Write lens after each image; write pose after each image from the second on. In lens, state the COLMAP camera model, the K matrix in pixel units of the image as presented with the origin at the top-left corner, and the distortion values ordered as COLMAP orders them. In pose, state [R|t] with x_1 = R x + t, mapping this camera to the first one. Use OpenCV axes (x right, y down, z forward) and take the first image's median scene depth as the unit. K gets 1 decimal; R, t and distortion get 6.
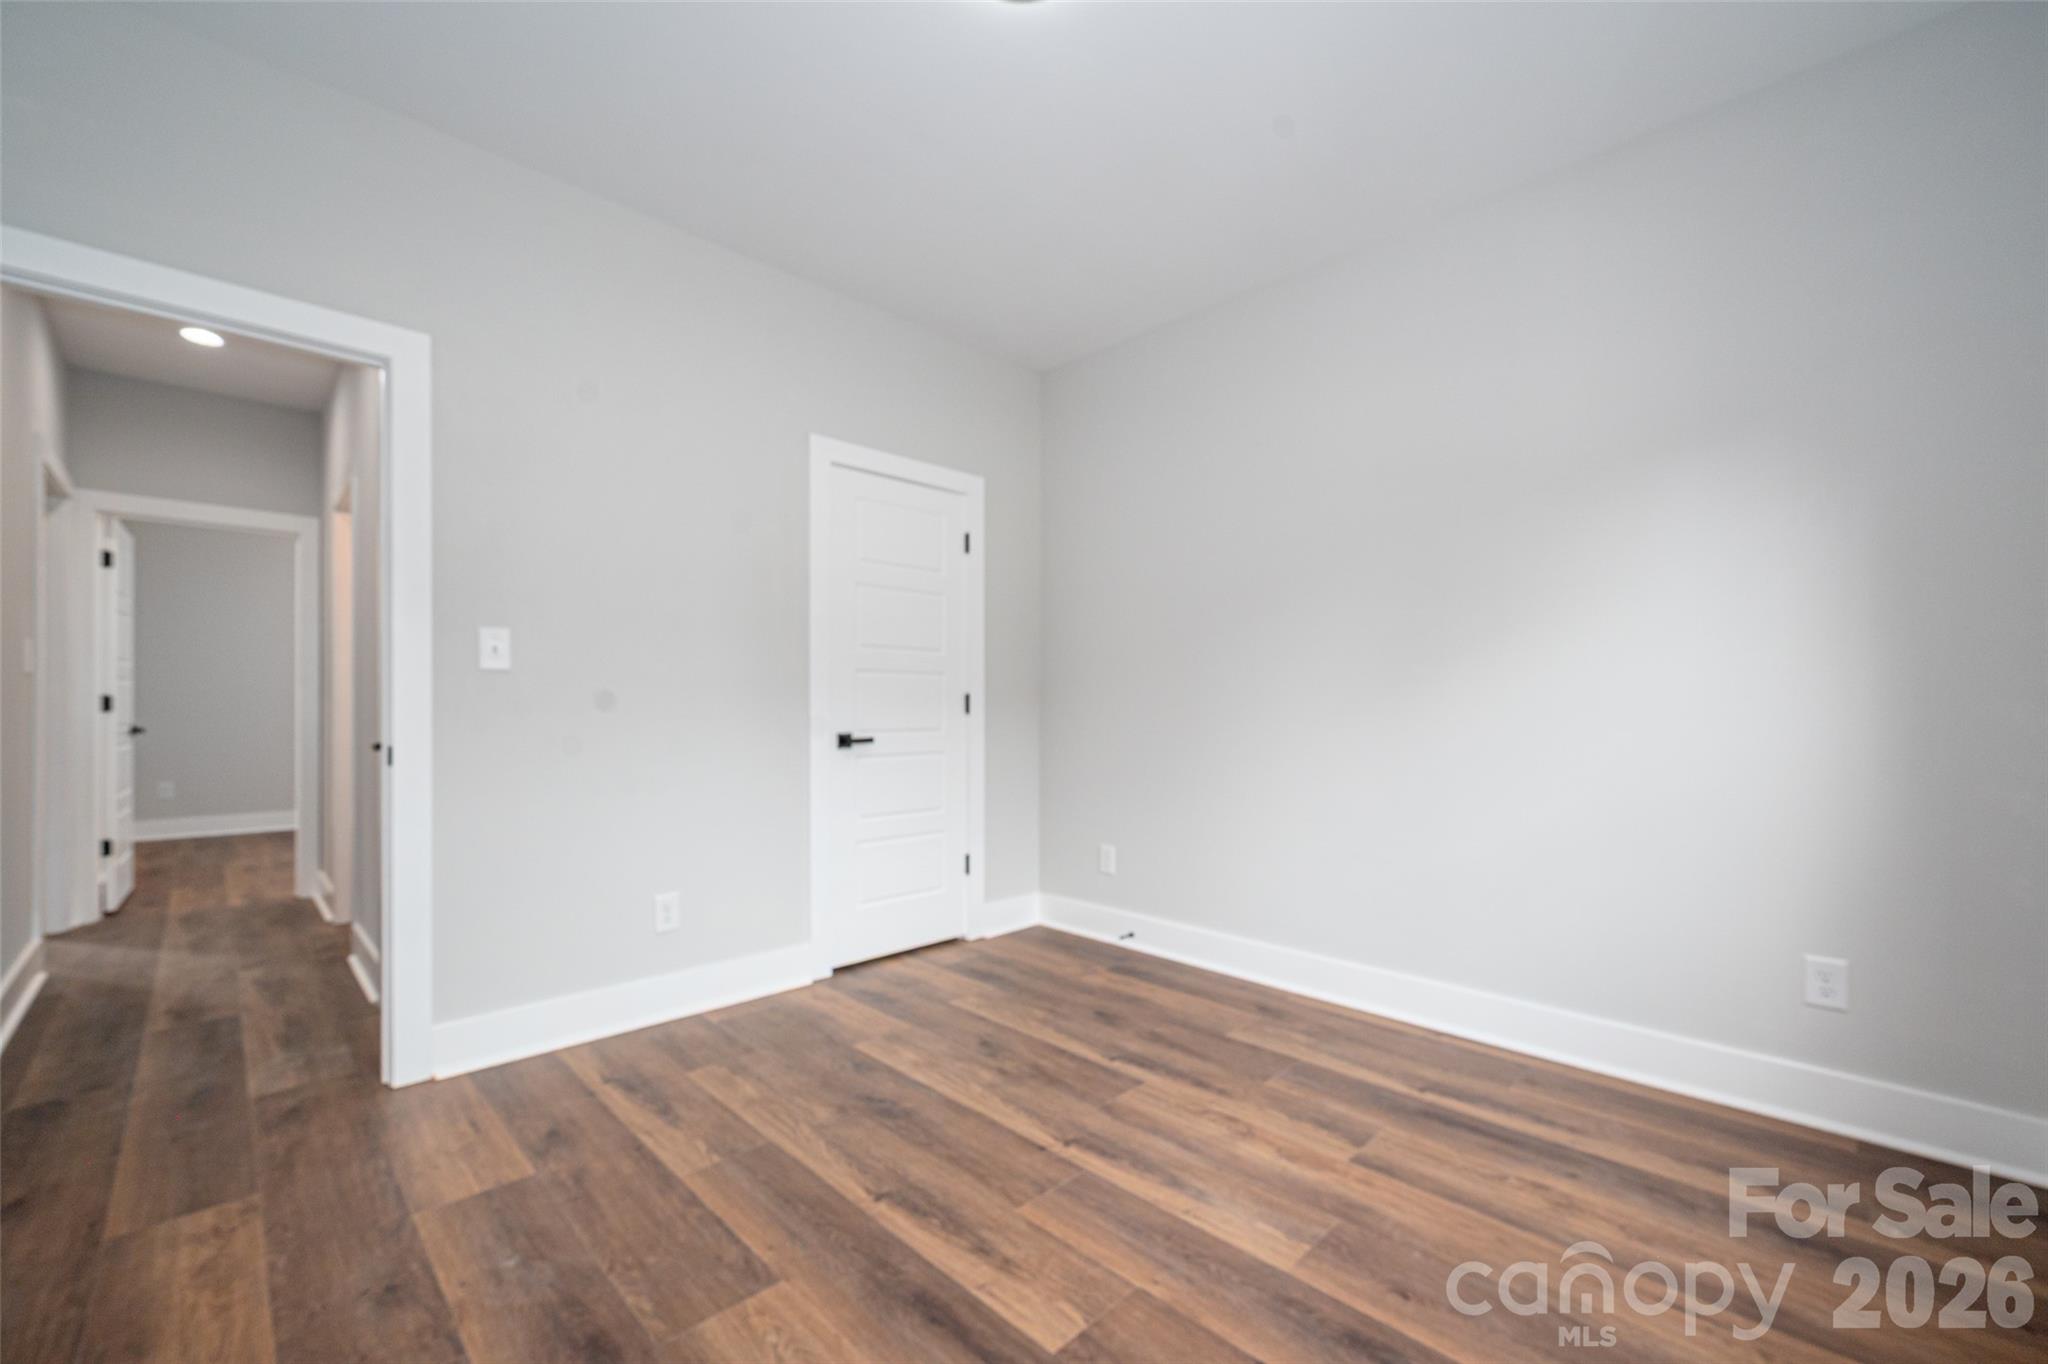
lens RADIAL K [[825.0, 0, 1038.5], [0, 825.0, 688.0], [0, 0, 1]] dist [0.000974, 0.000088]
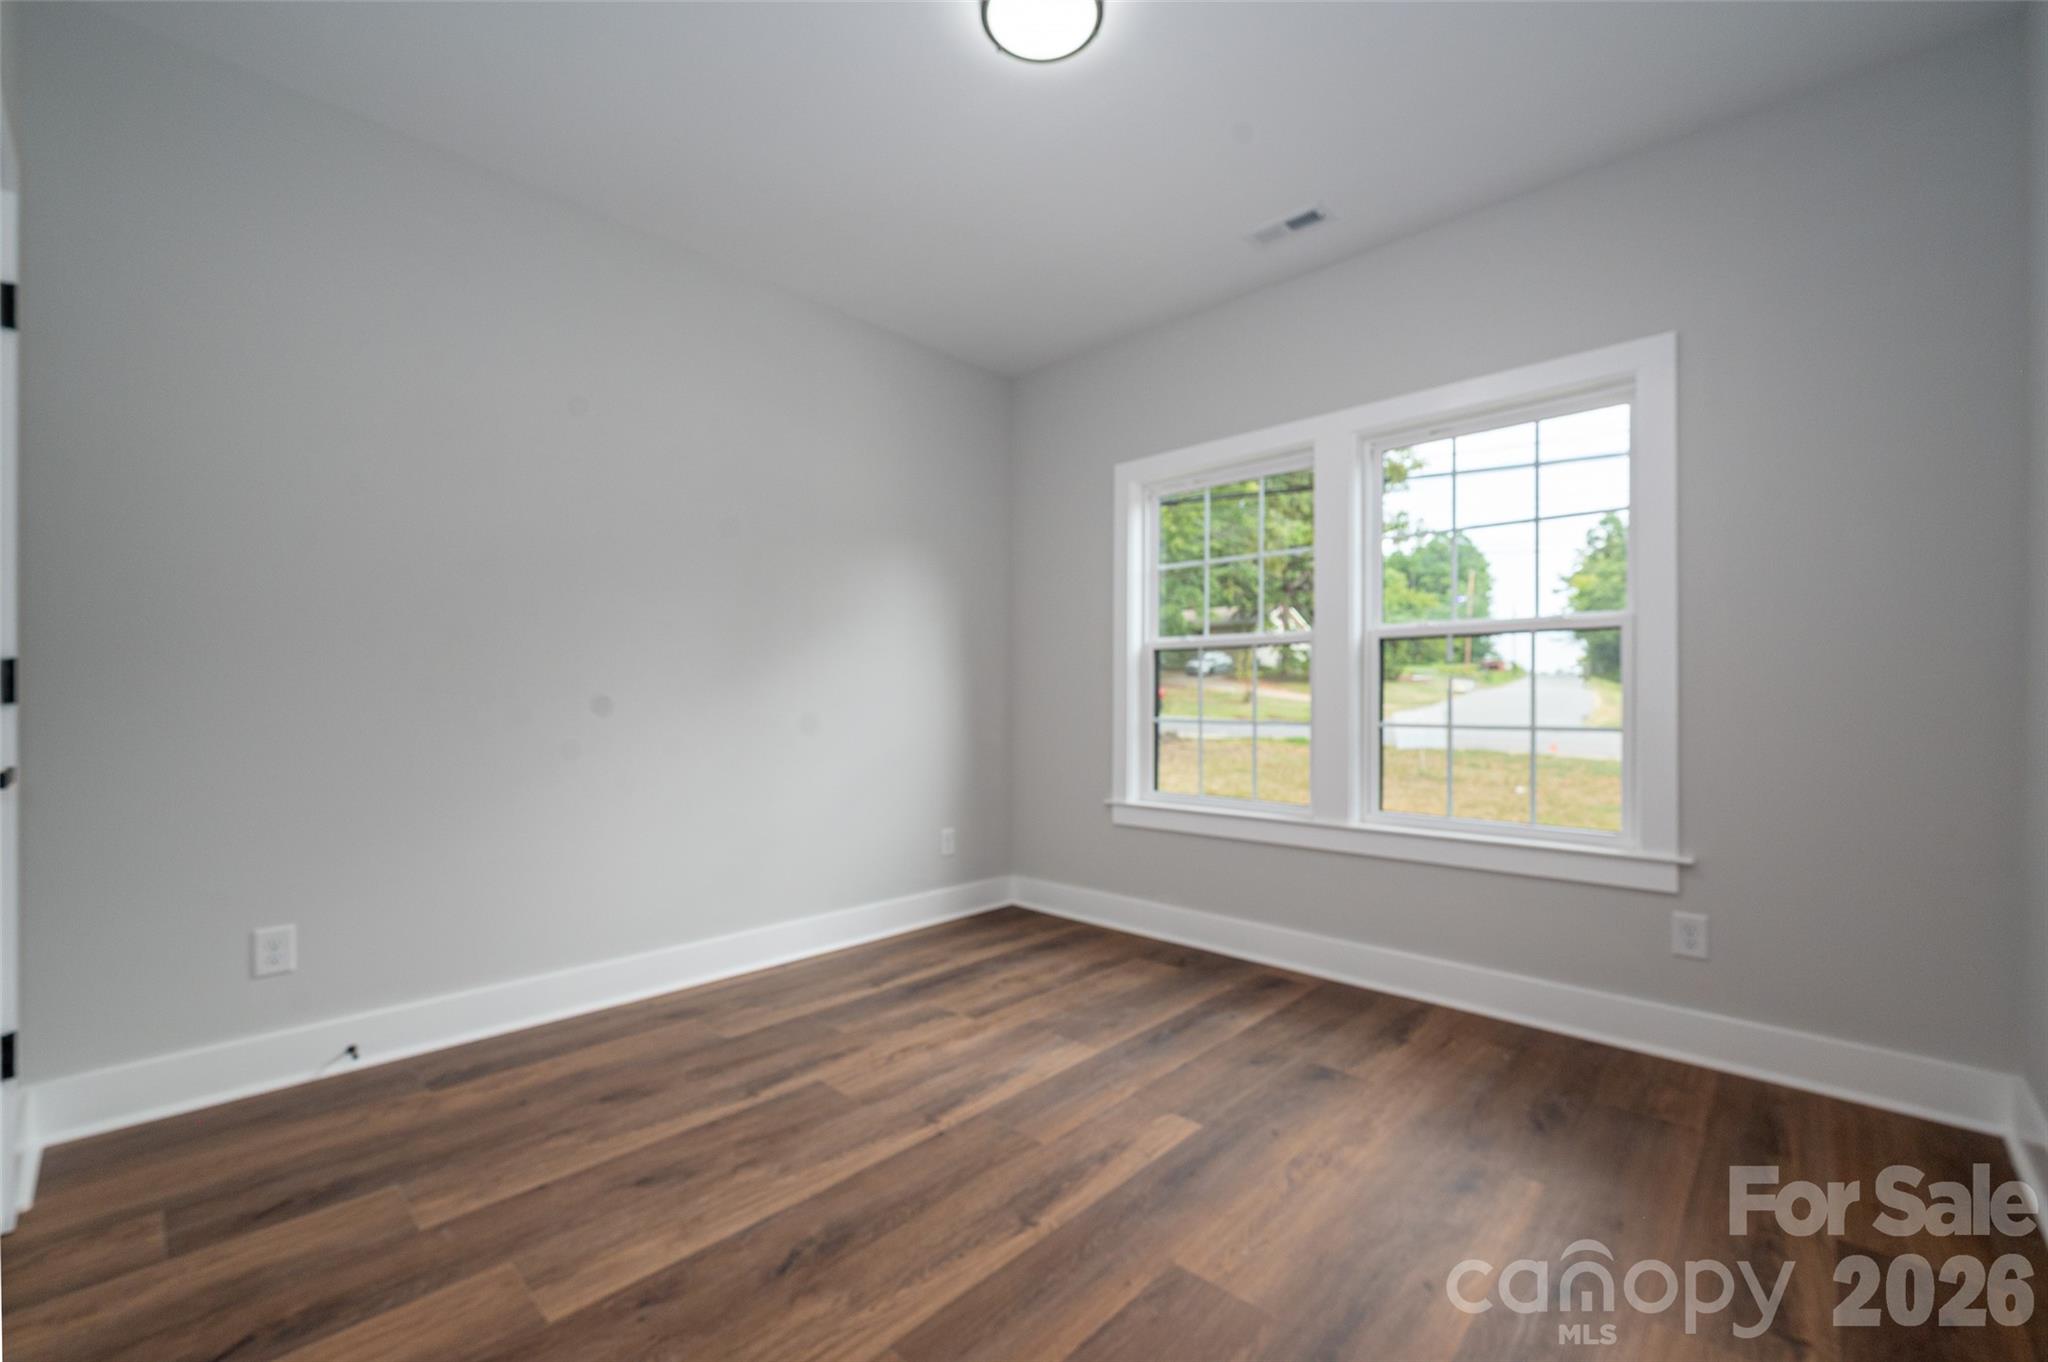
lens RADIAL K [[841.7, 0, 1027.7], [0, 841.7, 690.1], [0, 0, 1]] dist [0.000551, -0.000049]
pose [[-0.027878, 0.008568, 0.999575, -0.913394], [-0.027337, 0.999583, -0.009330, 0.023867], [-0.999237, -0.027585, -0.027632, 0.837417]]
